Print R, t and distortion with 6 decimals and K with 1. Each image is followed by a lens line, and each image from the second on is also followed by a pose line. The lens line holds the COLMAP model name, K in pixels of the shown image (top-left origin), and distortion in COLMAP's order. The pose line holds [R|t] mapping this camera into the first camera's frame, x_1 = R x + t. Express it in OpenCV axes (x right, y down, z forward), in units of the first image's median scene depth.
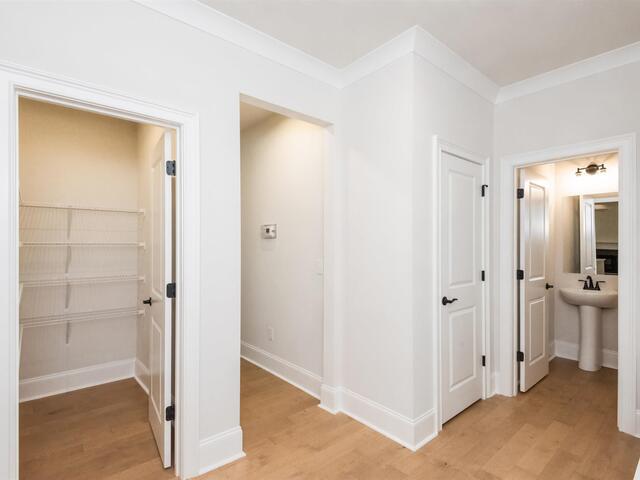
lens RADIAL K [[334.3, 0, 309.3], [0, 334.3, 239.4], [0, 0, 1]] dist [0.042898, -0.024907]
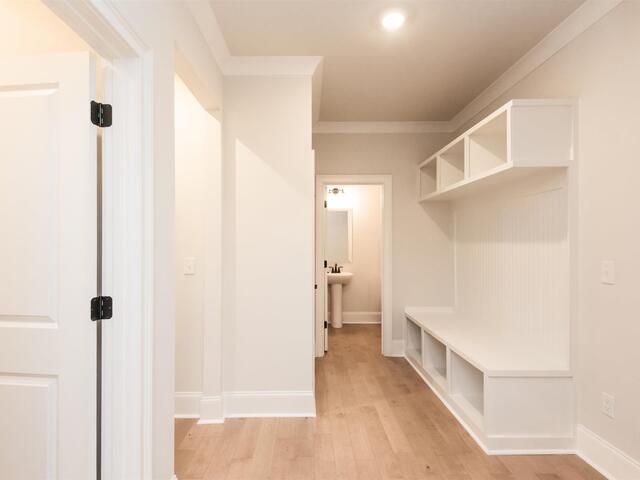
lens RADIAL K [[334.3, 0, 309.3], [0, 334.3, 239.4], [0, 0, 1]] dist [0.042898, -0.024907]
pose [[0.640461, 0.010419, 0.767920, -0.537629], [-0.008415, 0.999943, -0.006549, 0.019131], [-0.767944, -0.002268, 0.640513, 0.243569]]
